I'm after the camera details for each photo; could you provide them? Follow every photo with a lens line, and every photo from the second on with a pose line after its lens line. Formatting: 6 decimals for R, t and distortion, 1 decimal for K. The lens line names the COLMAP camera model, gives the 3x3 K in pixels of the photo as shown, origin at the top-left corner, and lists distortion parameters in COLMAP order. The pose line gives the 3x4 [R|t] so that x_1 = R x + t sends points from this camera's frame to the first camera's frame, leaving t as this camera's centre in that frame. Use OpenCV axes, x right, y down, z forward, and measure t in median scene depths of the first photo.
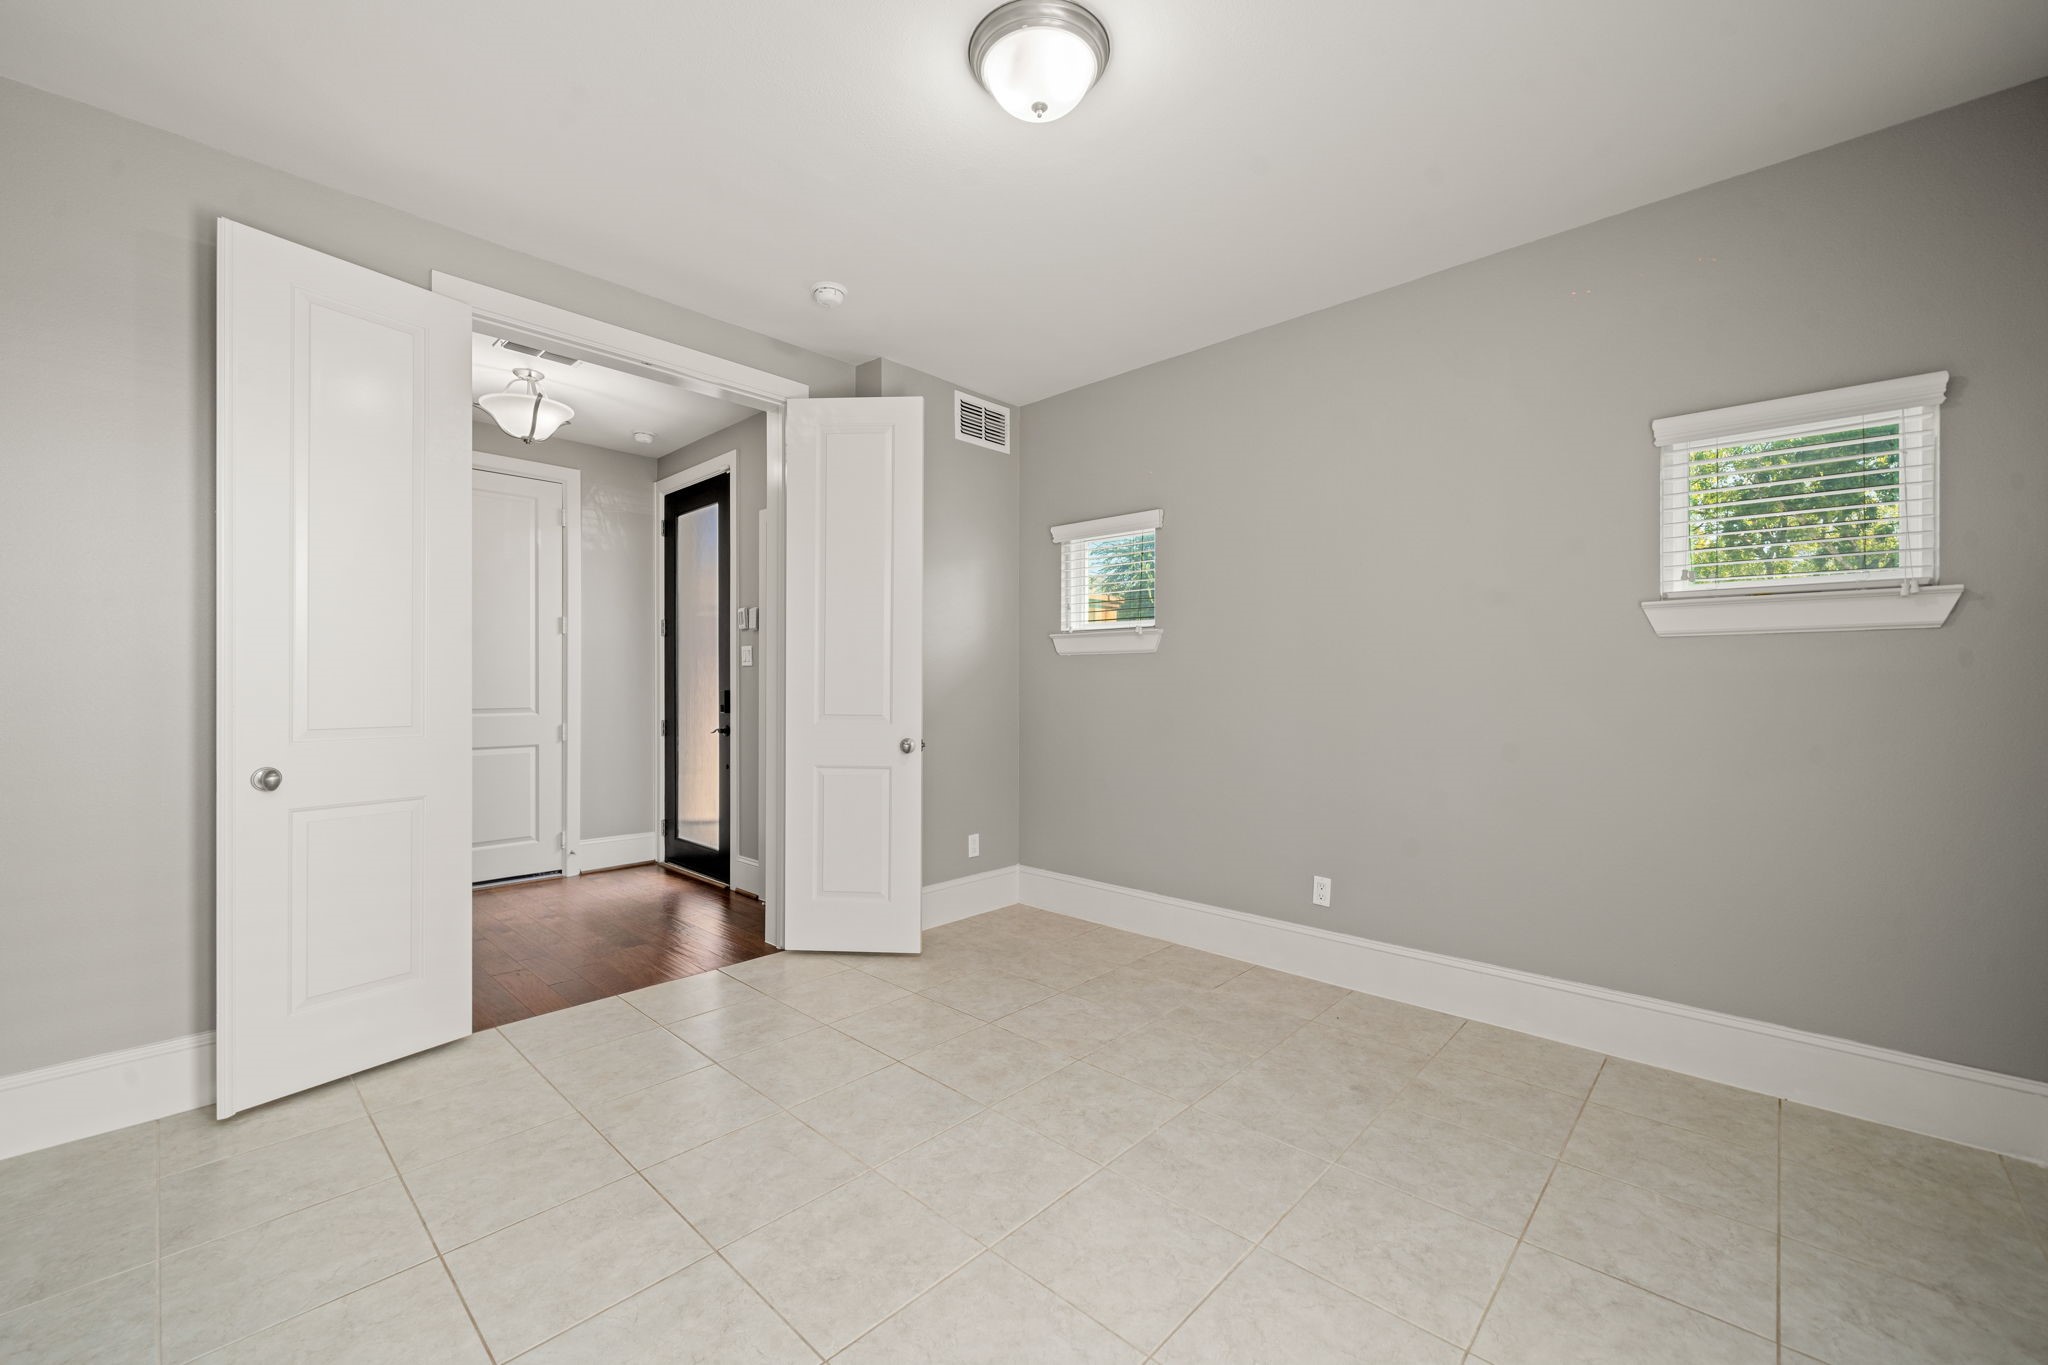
lens RADIAL K [[817.4, 0, 1013.9], [0, 817.4, 684.3], [0, 0, 1]] dist [-0.002461, -0.000509]
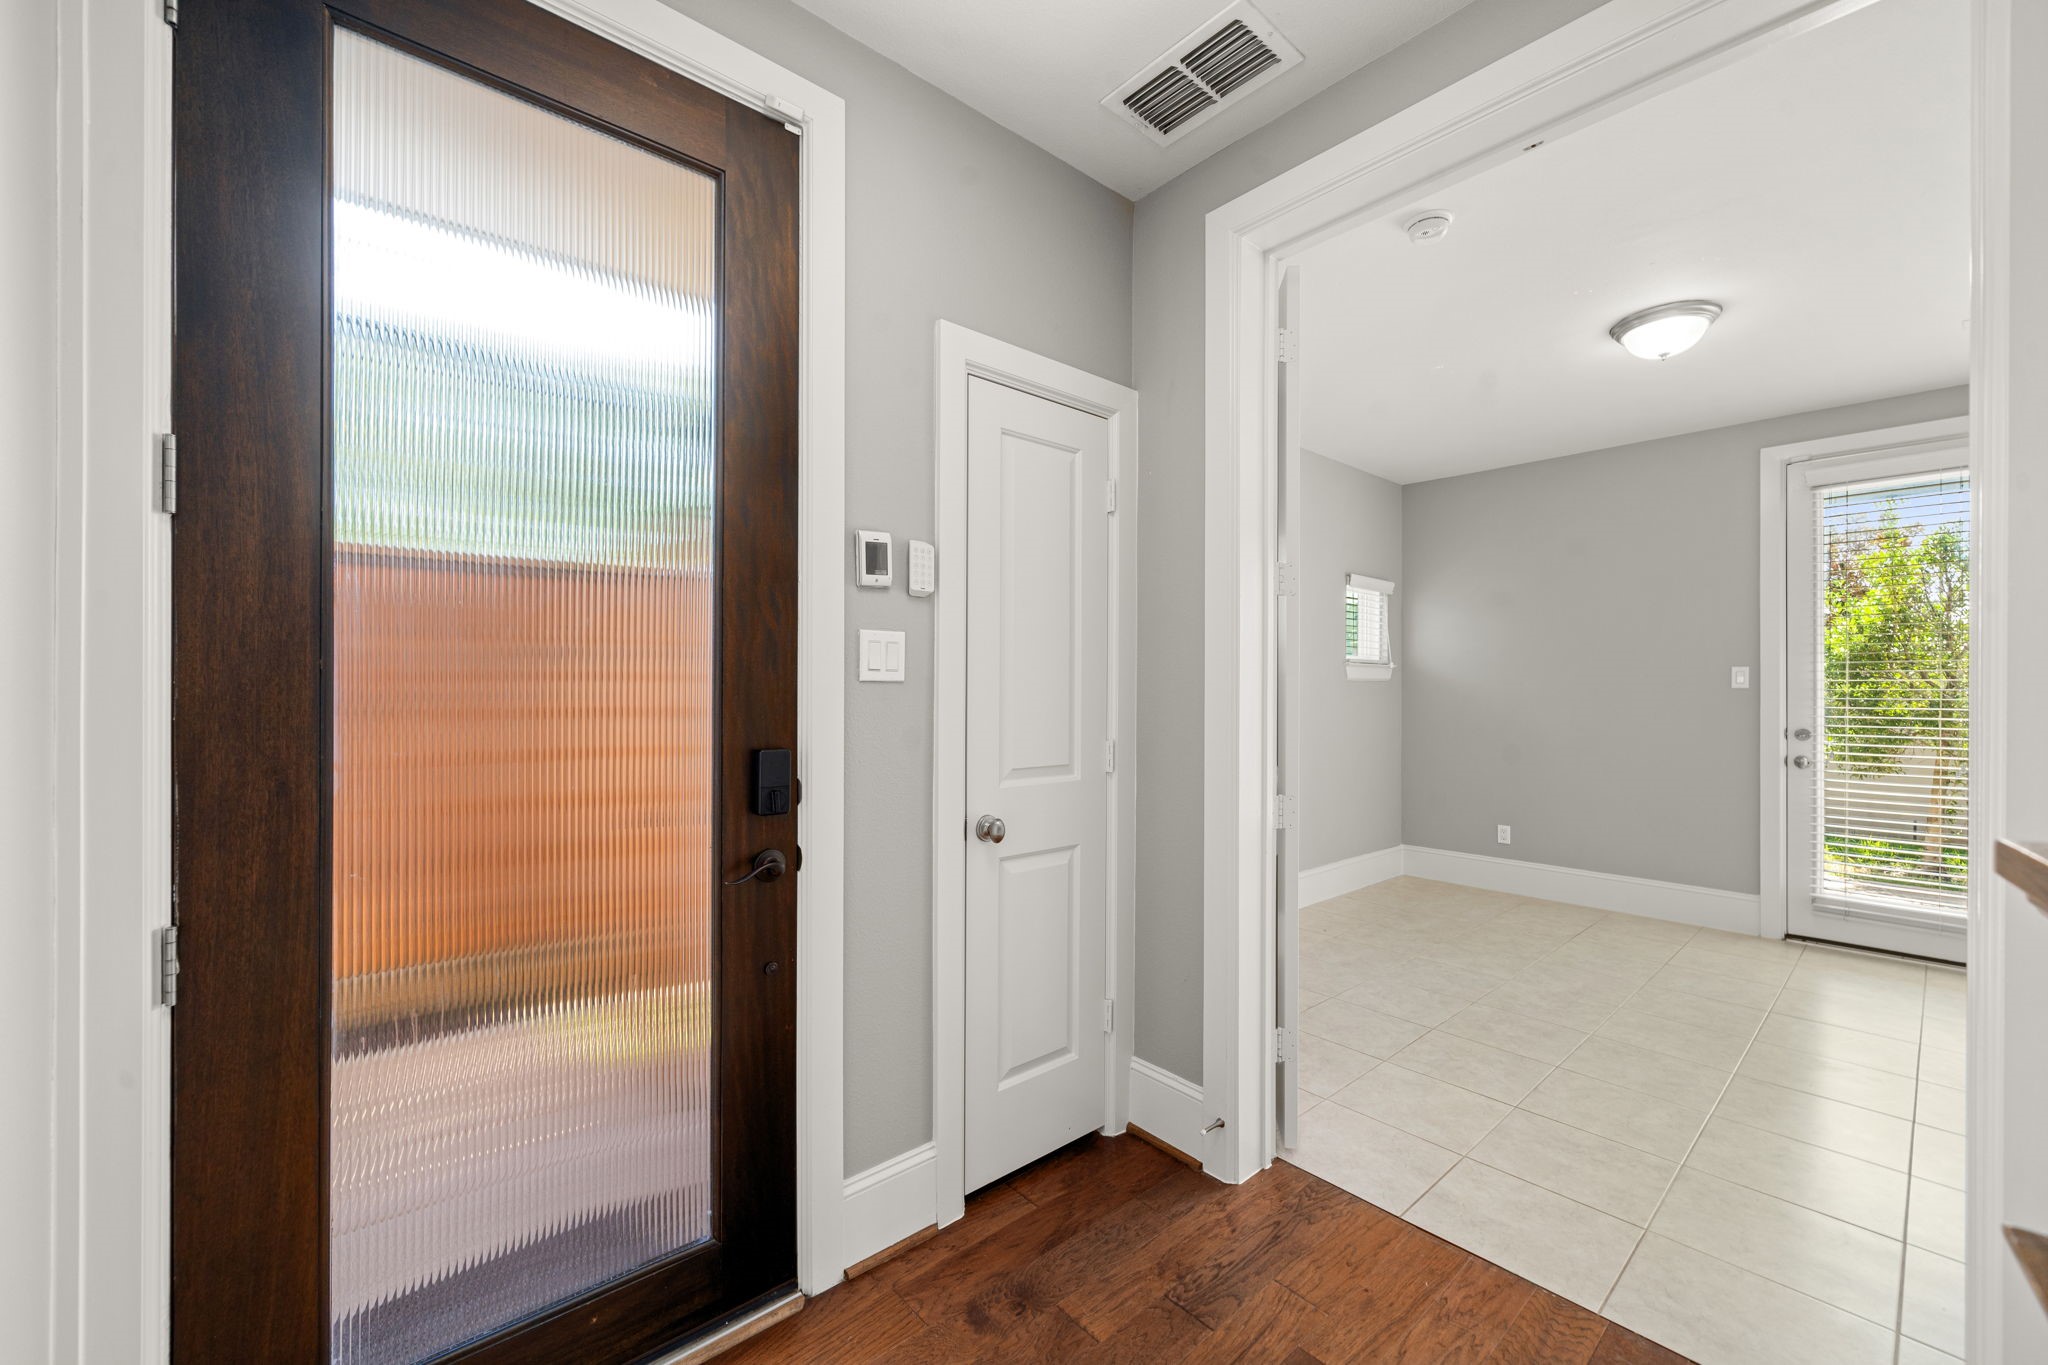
lens RADIAL K [[817.4, 0, 1010.8], [0, 817.4, 685.3], [0, 0, 1]] dist [-0.002461, -0.000509]
pose [[0.091963, 0.000149, 0.995762, -1.337924], [-0.008219, 0.999966, 0.000610, -0.039319], [-0.995729, -0.008241, 0.091961, 1.695190]]
